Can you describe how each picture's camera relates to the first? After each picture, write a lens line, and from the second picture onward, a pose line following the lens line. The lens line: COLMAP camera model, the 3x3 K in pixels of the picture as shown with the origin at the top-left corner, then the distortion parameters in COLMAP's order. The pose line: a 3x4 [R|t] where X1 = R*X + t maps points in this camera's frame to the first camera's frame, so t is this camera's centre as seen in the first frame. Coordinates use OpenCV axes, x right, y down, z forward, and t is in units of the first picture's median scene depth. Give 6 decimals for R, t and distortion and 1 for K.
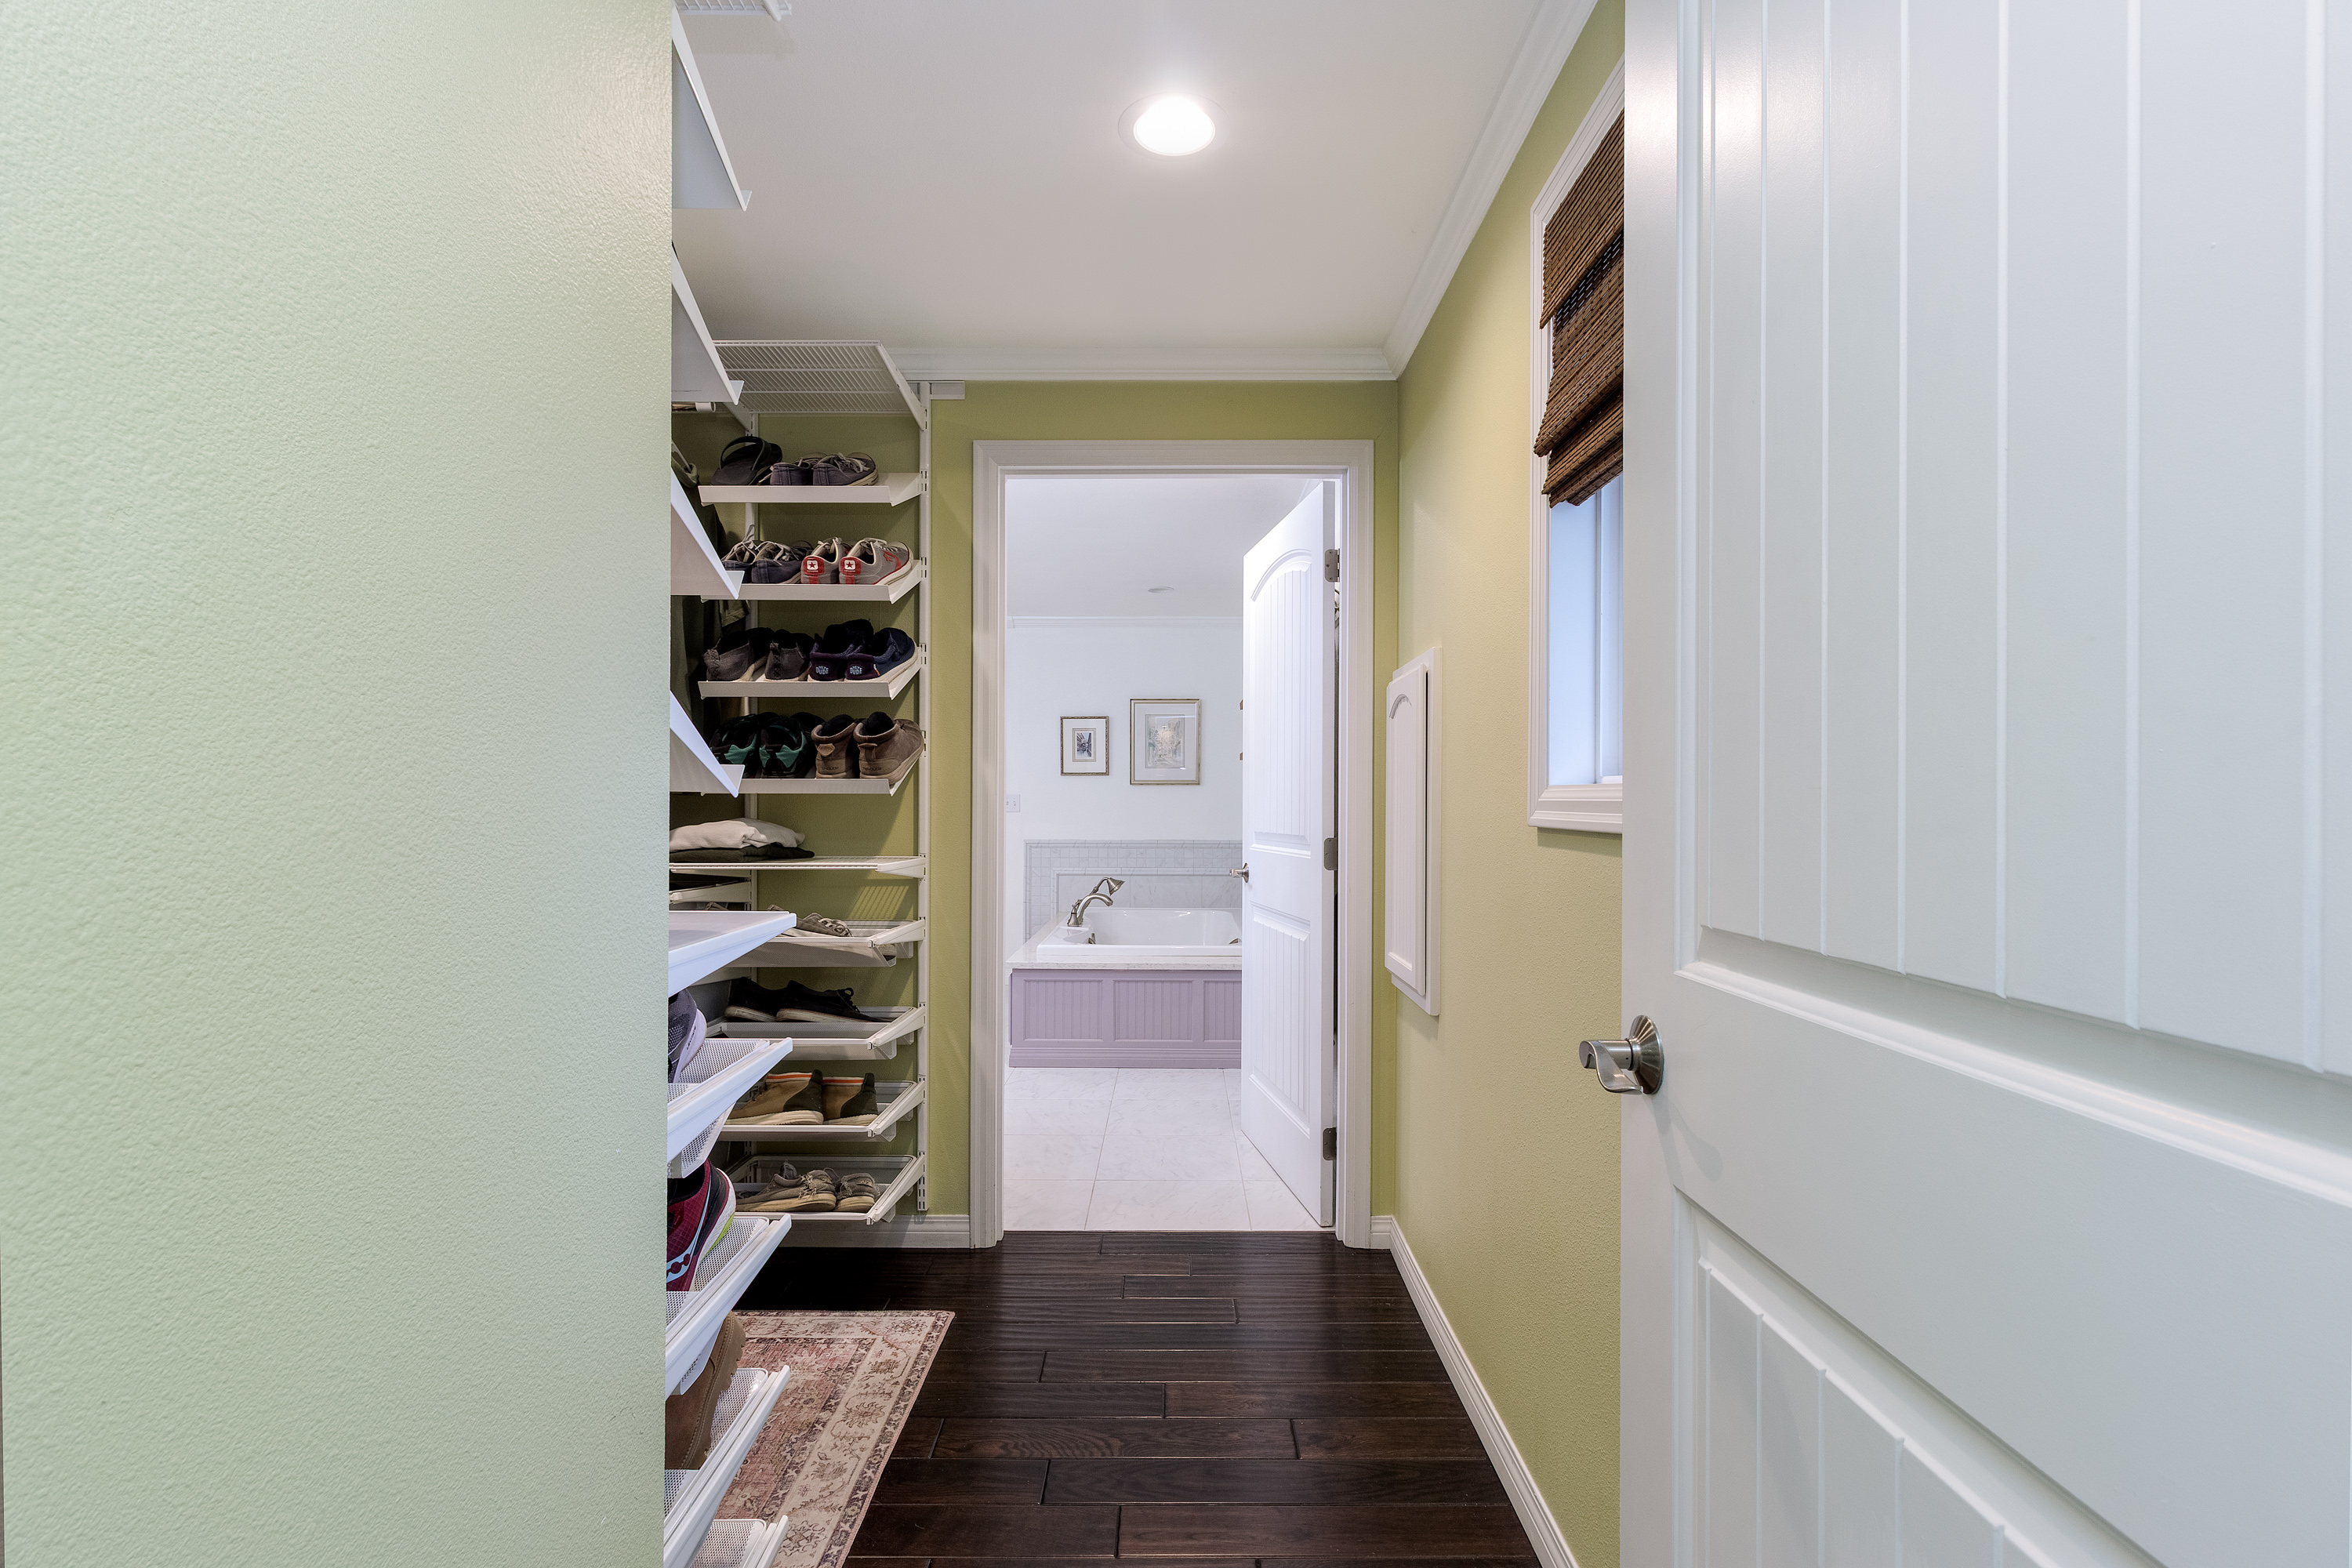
lens RADIAL K [[1099.8, 0, 1175.1], [0, 1099.8, 793.4], [0, 0, 1]] dist [0.004096, -0.000555]
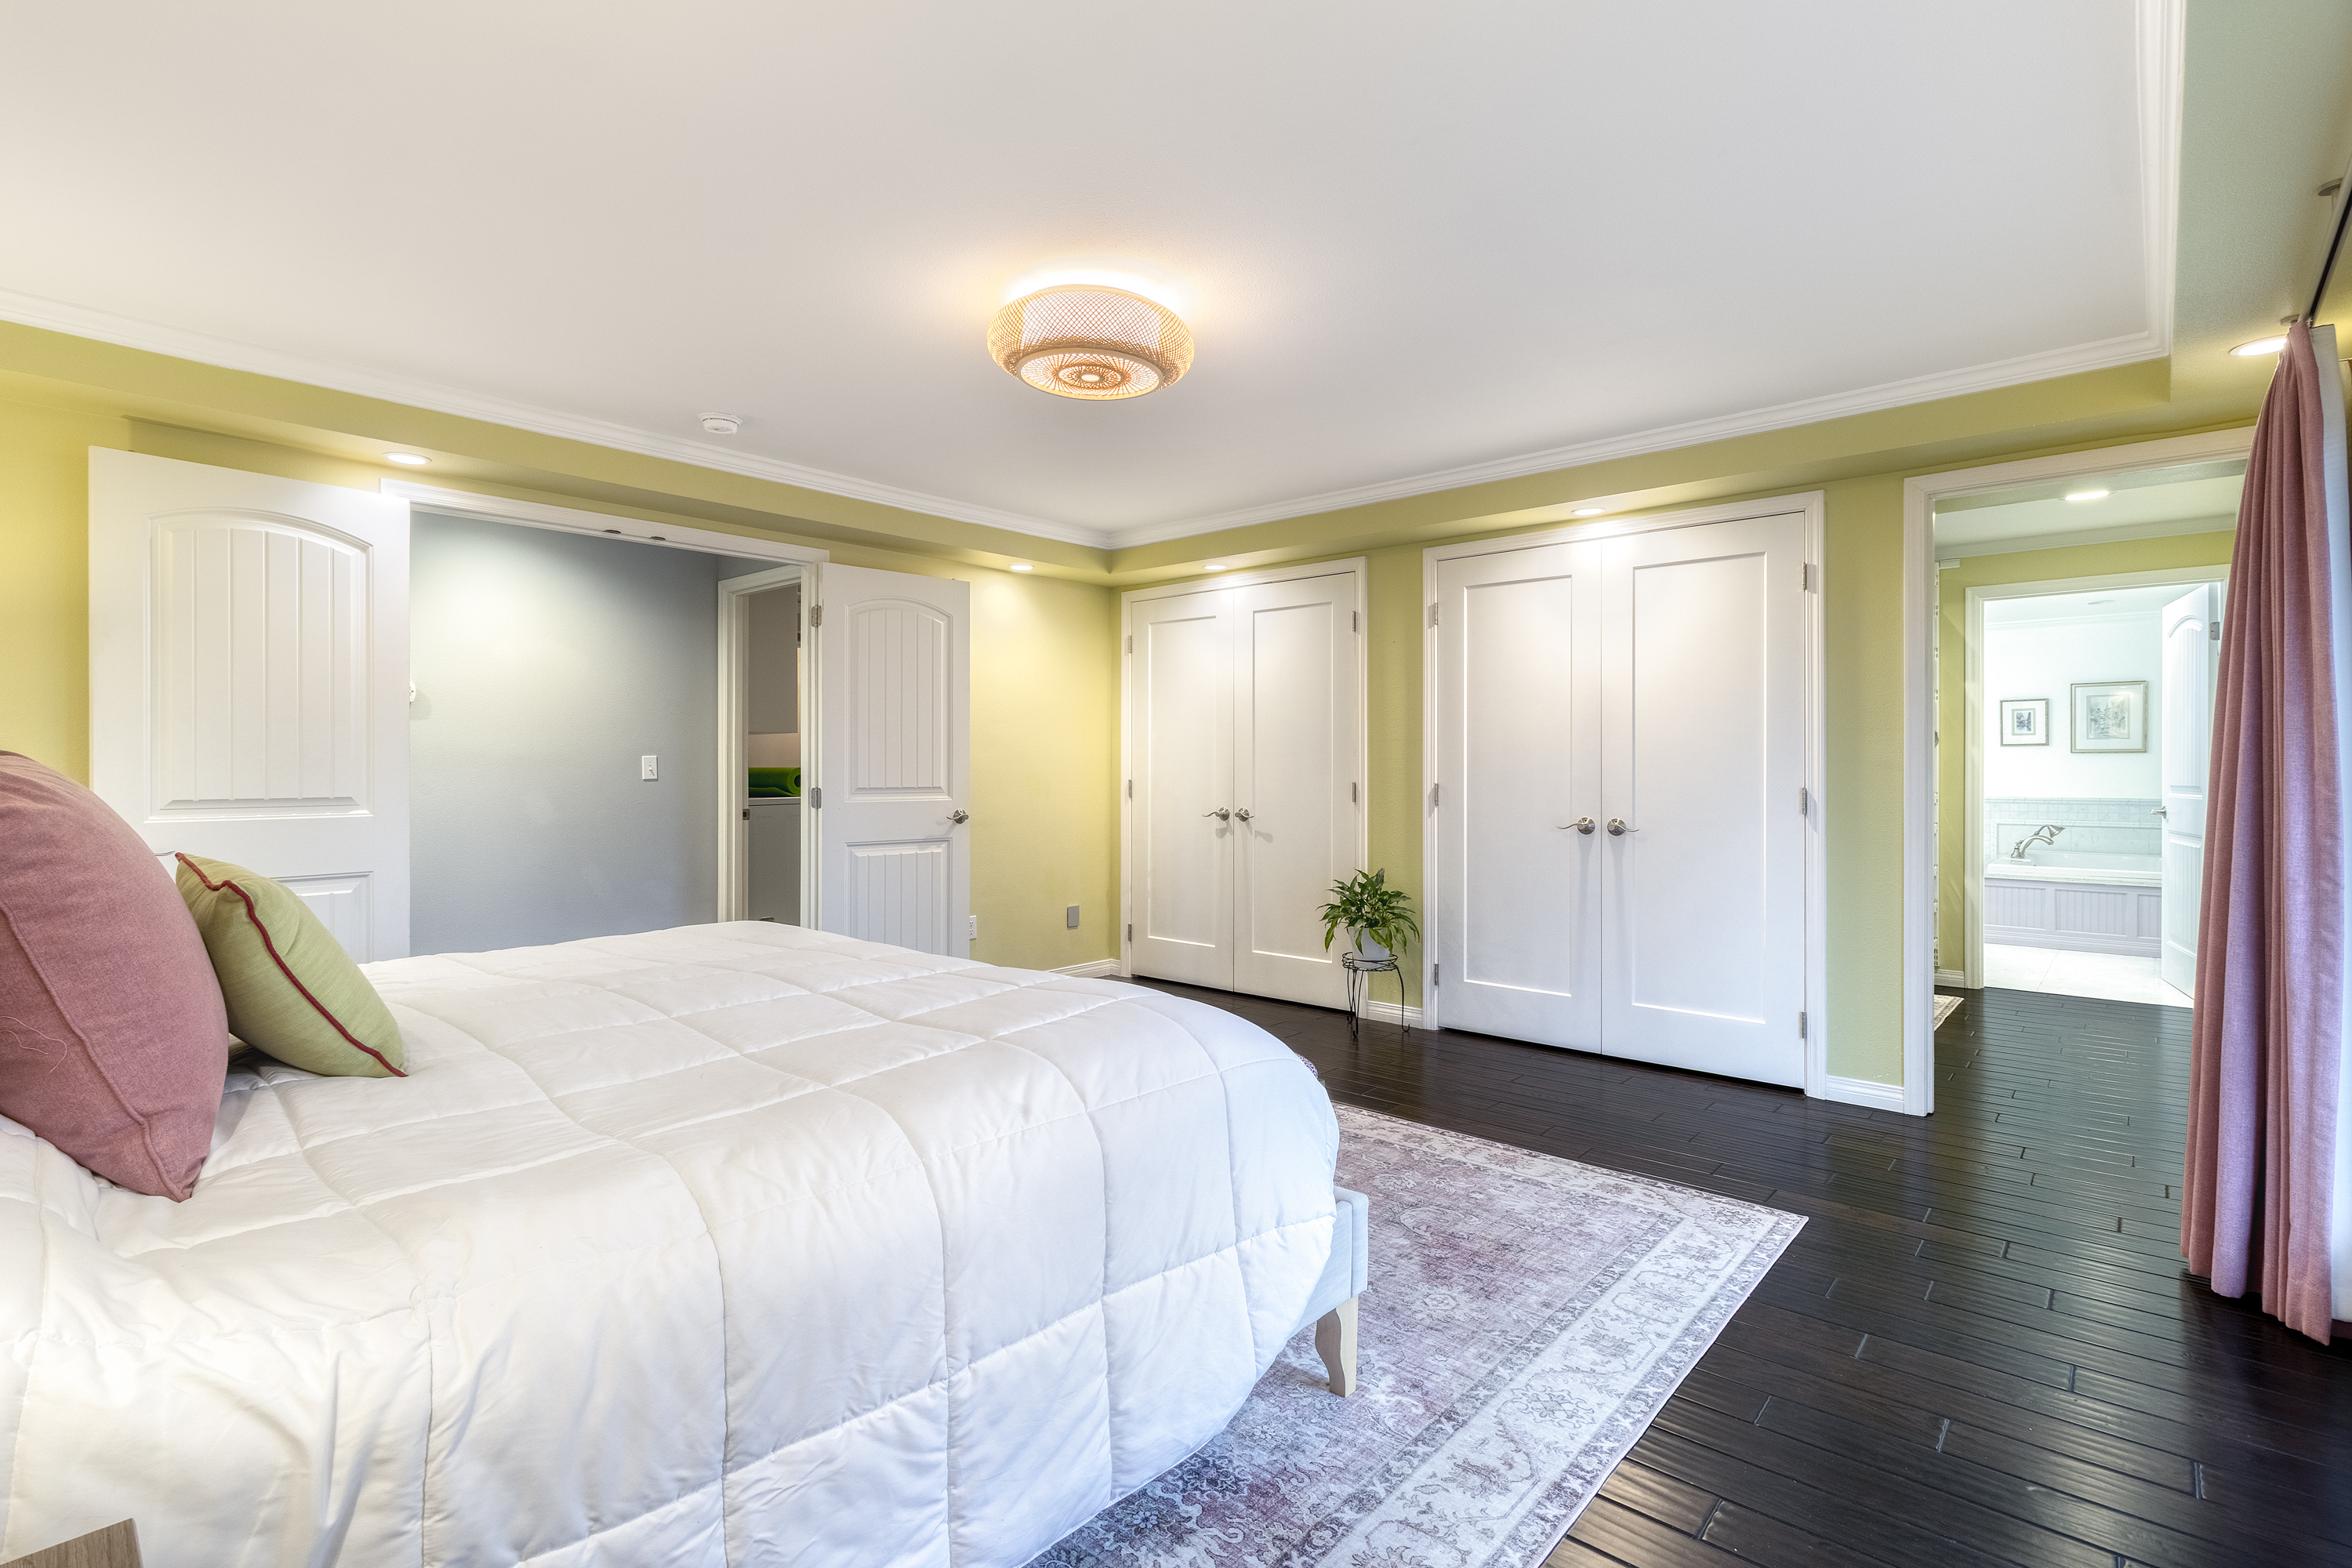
lens RADIAL K [[1099.8, 0, 1178.6], [0, 1099.8, 771.9], [0, 0, 1]] dist [0.004096, -0.000555]
pose [[0.748093, -0.001792, -0.663591, 0.032285], [0.008229, 0.999945, 0.006577, -0.003659], [0.663543, -0.010381, 0.748066, -0.615848]]
